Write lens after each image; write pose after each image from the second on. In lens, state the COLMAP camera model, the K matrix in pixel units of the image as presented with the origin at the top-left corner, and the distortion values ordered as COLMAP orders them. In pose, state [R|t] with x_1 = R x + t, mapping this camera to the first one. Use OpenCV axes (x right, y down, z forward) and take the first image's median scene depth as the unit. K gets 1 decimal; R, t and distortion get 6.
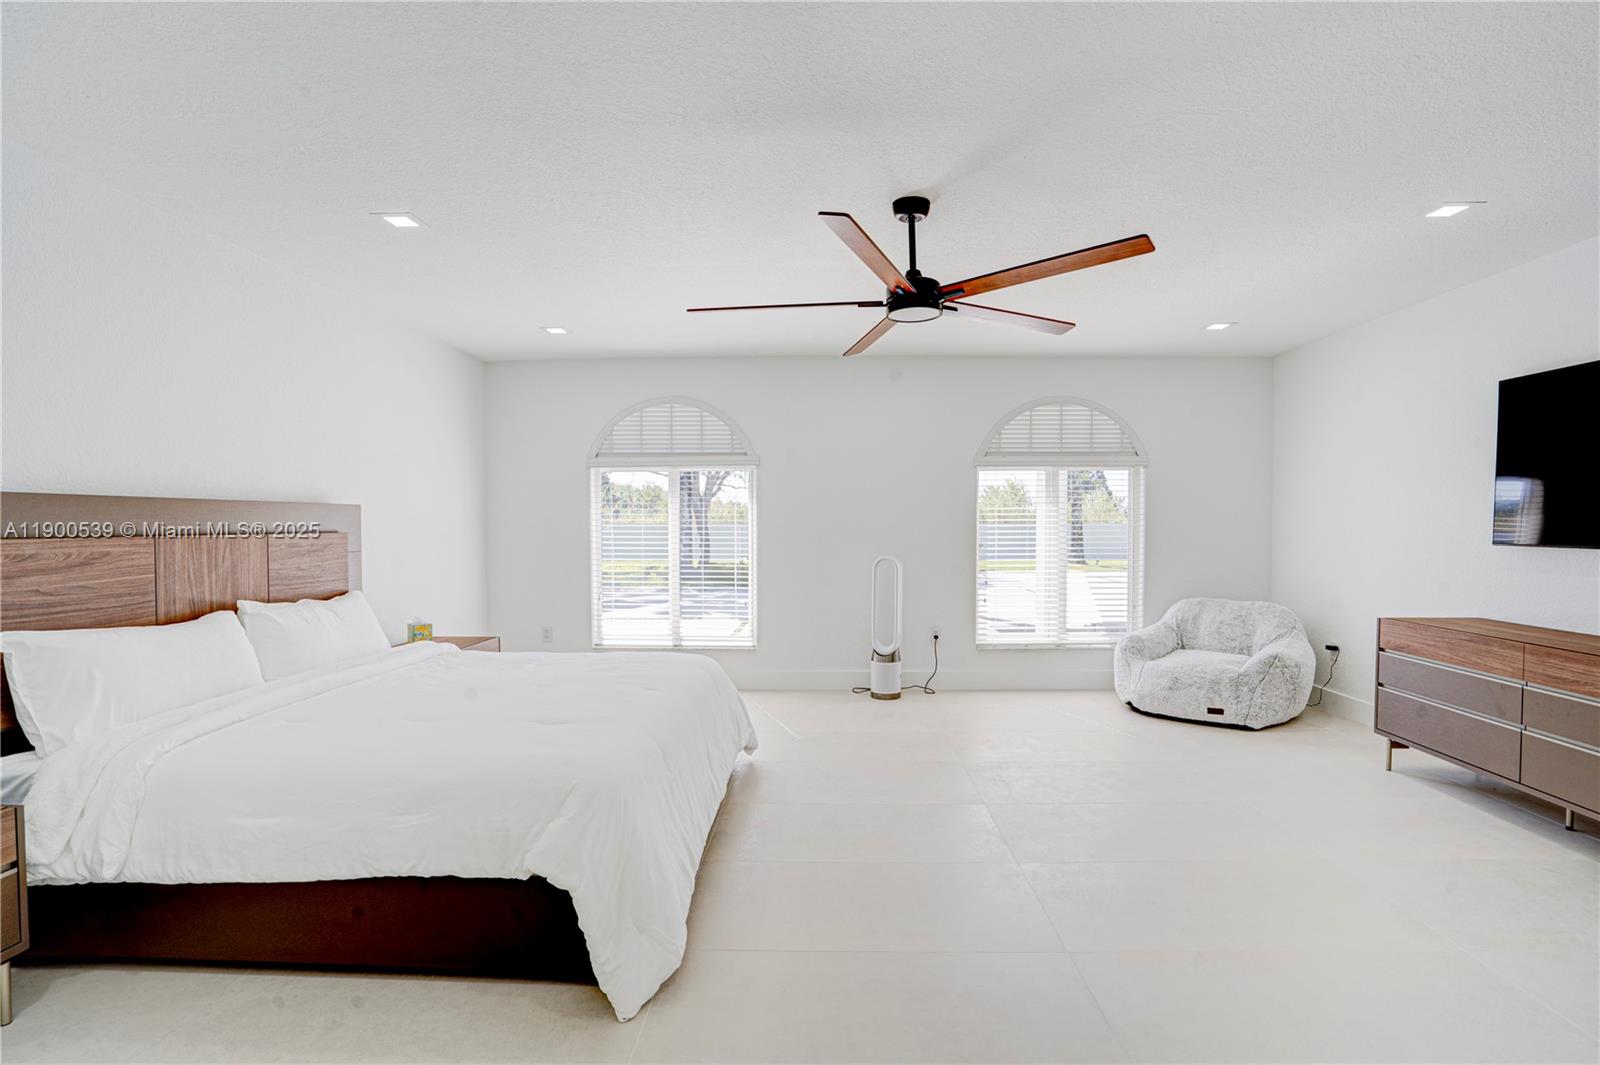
lens RADIAL K [[767.3, 0, 810.4], [0, 767.3, 540.6], [0, 0, 1]] dist [-0.029589, 0.013166]
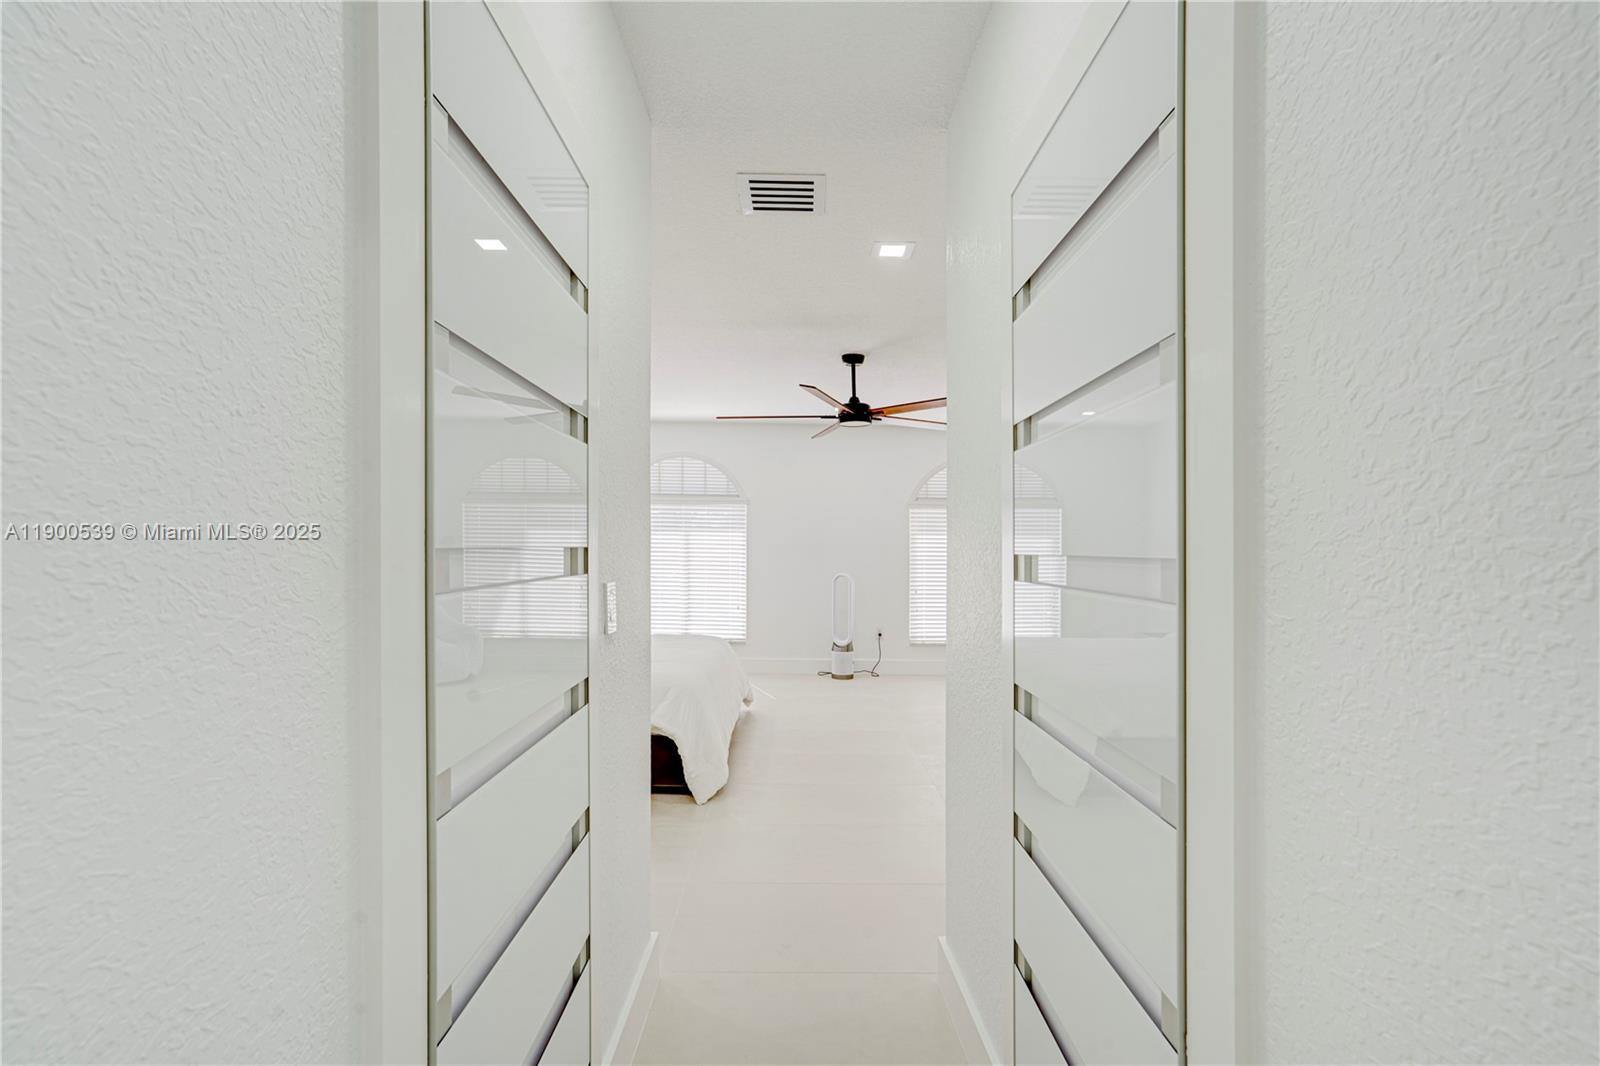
lens RADIAL K [[767.3, 0, 809.7], [0, 767.3, 532.0], [0, 0, 1]] dist [-0.029589, 0.013166]
pose [[0.999072, 0.005529, 0.042726, -0.021304], [-0.003737, 0.999114, -0.041909, 0.006469], [-0.042920, 0.041710, 0.998207, -0.420602]]
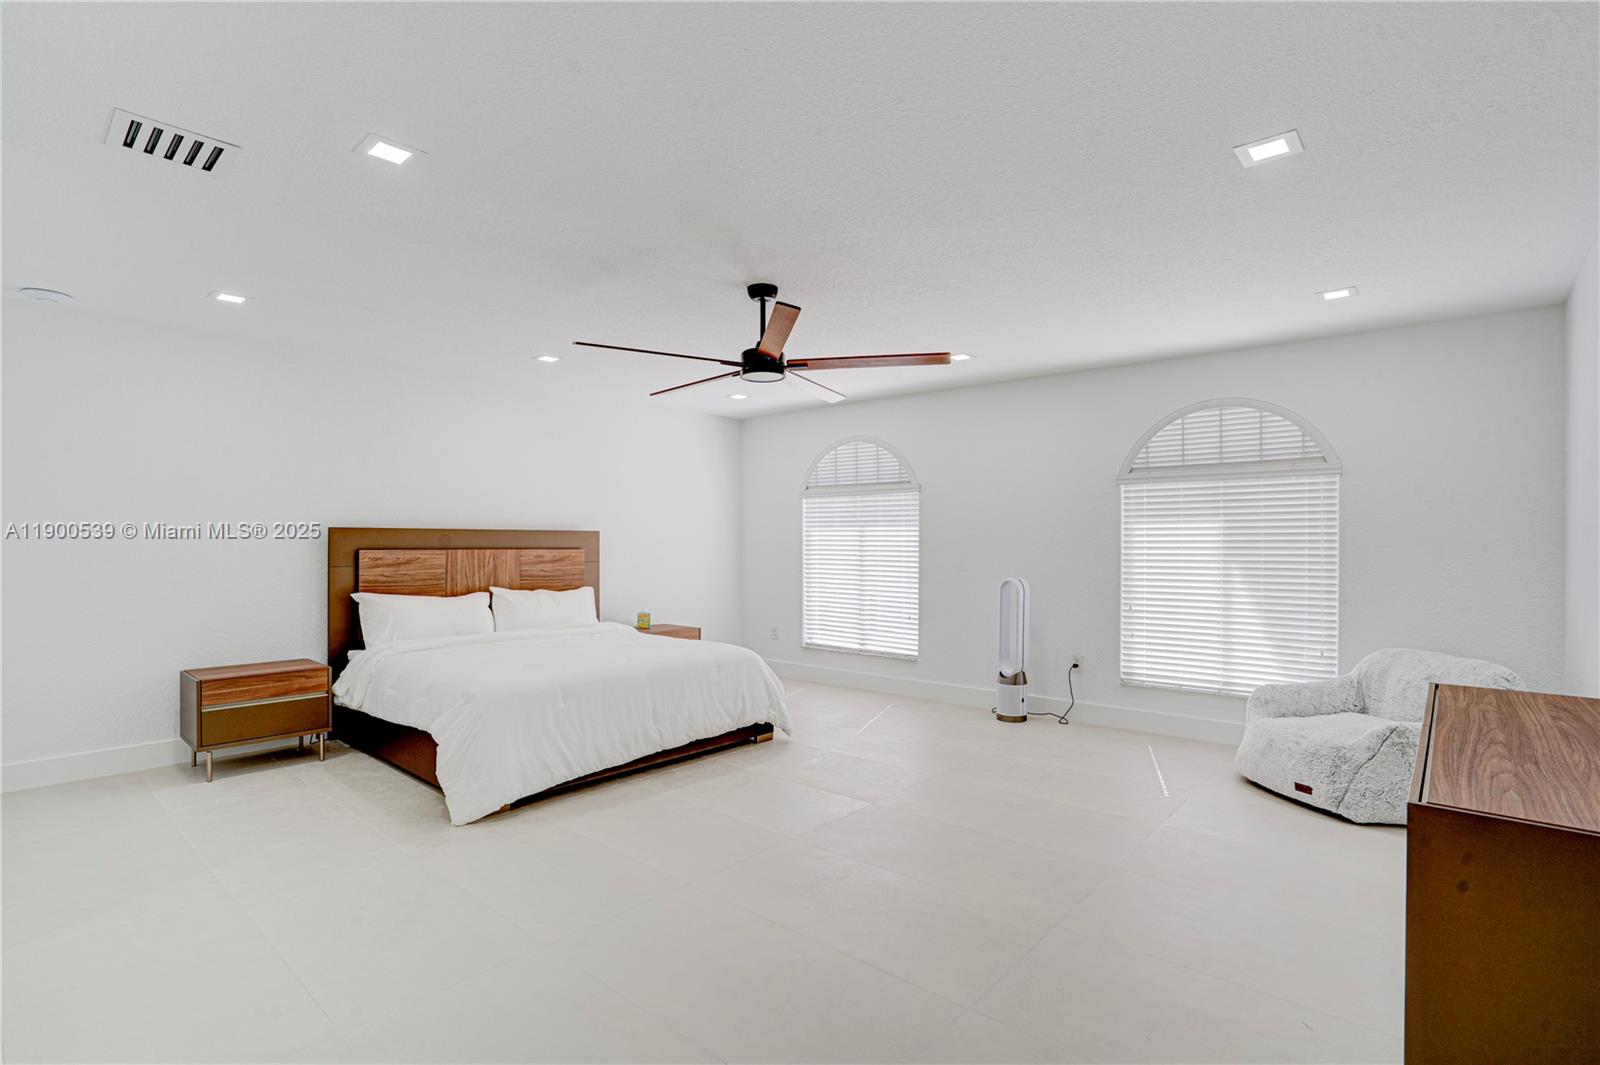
lens RADIAL K [[767.3, 0, 797.5], [0, 767.3, 540.3], [0, 0, 1]] dist [-0.029589, 0.013166]
pose [[0.763669, 0.002176, -0.645604, 0.638862], [-0.019002, 0.999637, -0.019107, -0.005923], [0.645328, 0.026859, 0.763433, 0.063143]]
